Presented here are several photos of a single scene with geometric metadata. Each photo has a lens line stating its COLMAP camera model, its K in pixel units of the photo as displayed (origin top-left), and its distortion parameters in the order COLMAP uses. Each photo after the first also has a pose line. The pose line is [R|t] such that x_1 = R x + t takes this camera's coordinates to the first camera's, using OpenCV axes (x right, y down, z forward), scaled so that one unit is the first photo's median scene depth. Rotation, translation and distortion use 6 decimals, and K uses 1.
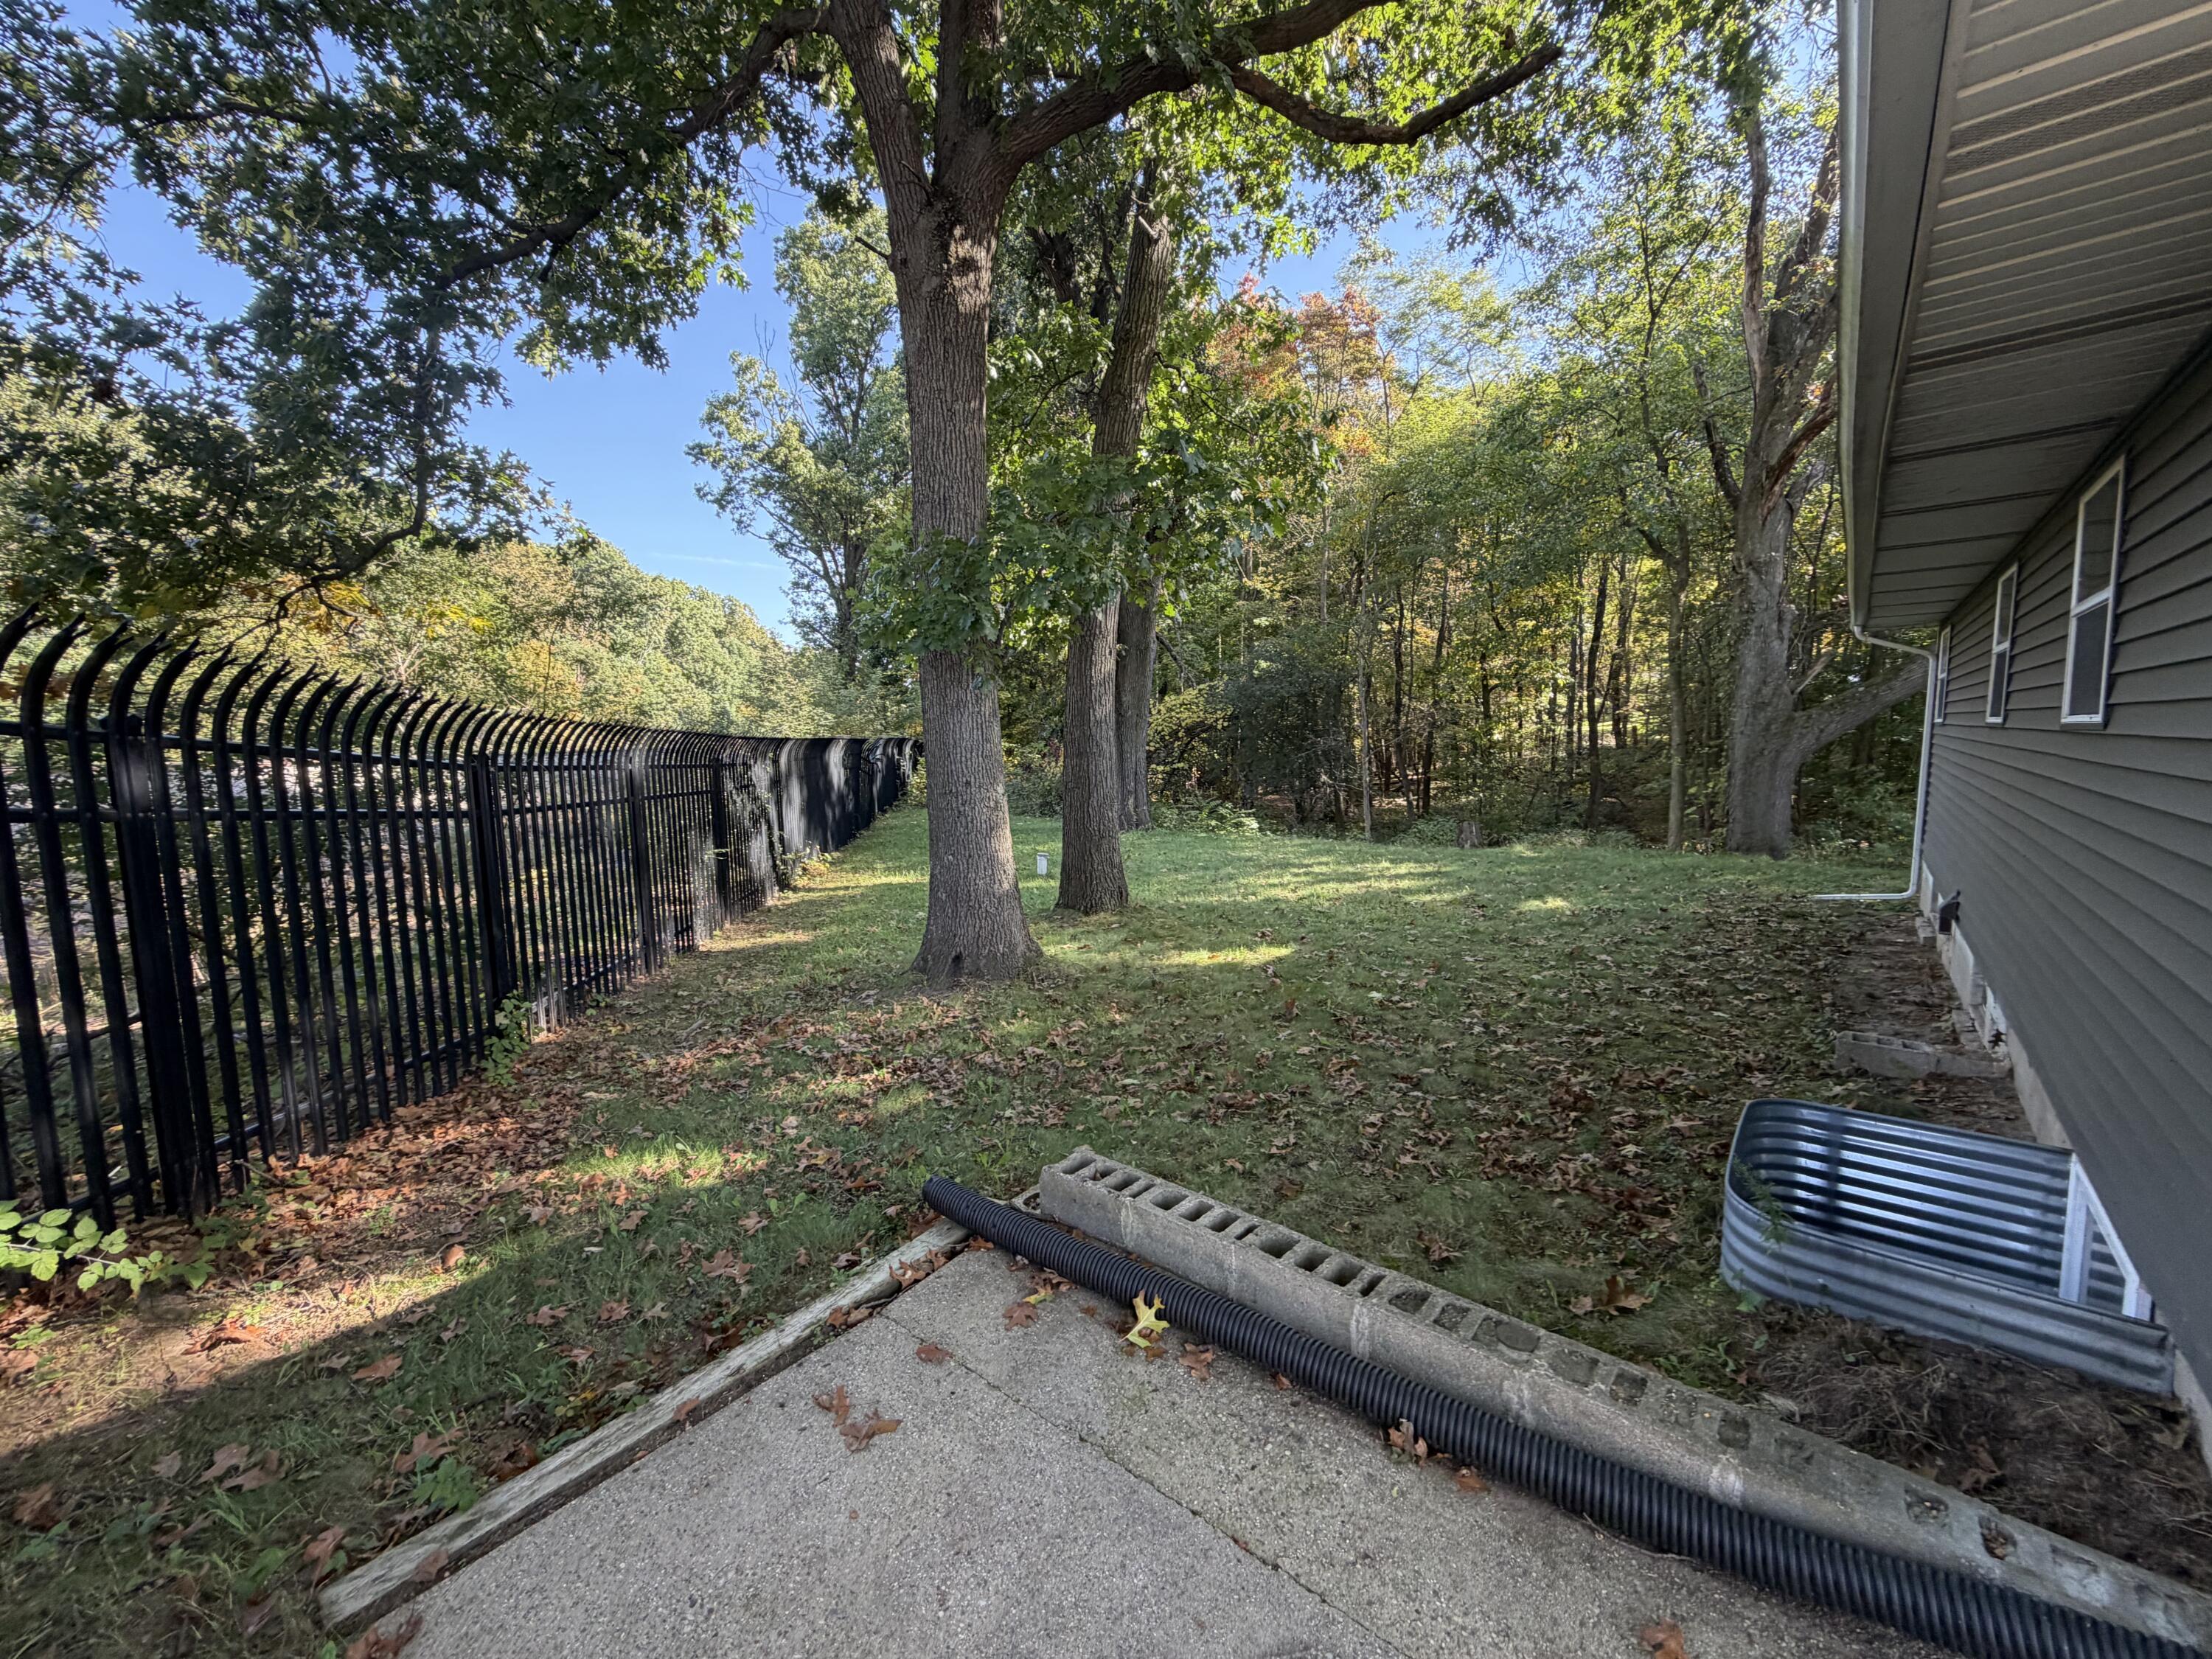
lens RADIAL K [[883.5, 0, 1099.0], [0, 883.5, 830.5], [0, 0, 1]] dist [0.000744, 0.000107]
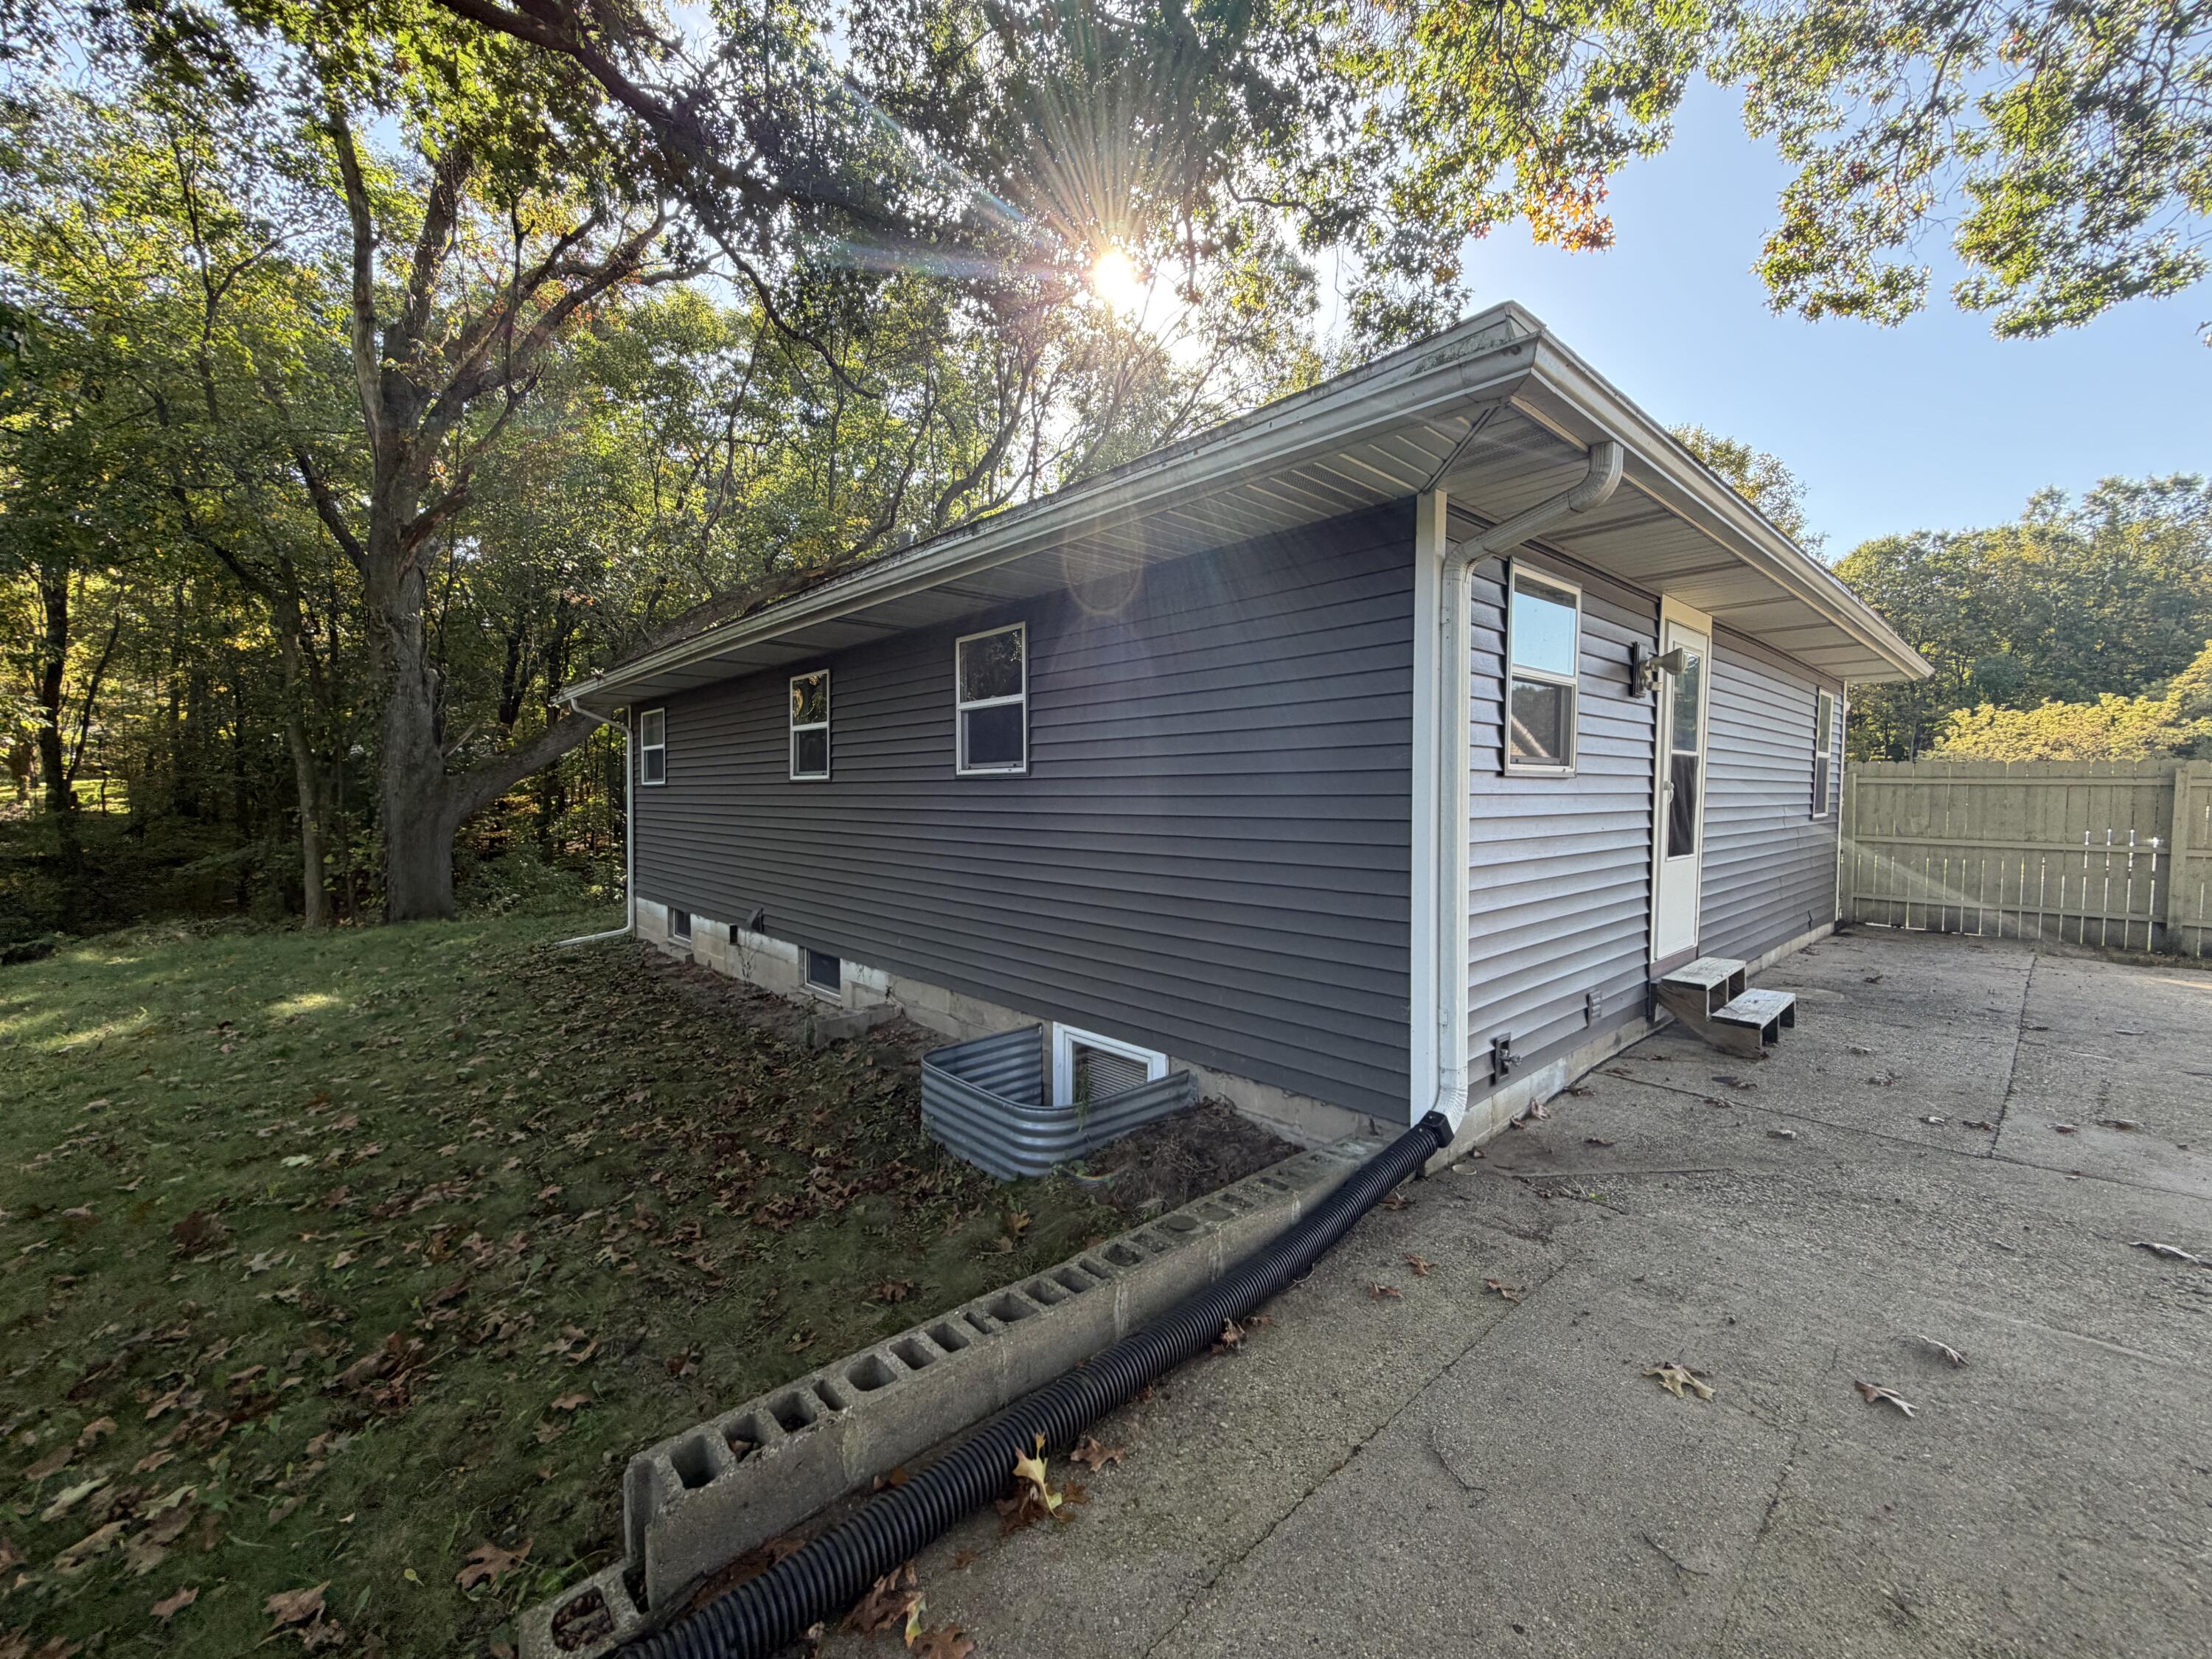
lens RADIAL K [[883.5, 0, 1099.0], [0, 883.5, 830.5], [0, 0, 1]] dist [0.000744, 0.000107]
pose [[0.124942, -0.017775, 0.992005, -0.341453], [0.102451, 0.994726, 0.004920, -0.000893], [-0.986860, 0.101017, 0.126104, 0.392293]]
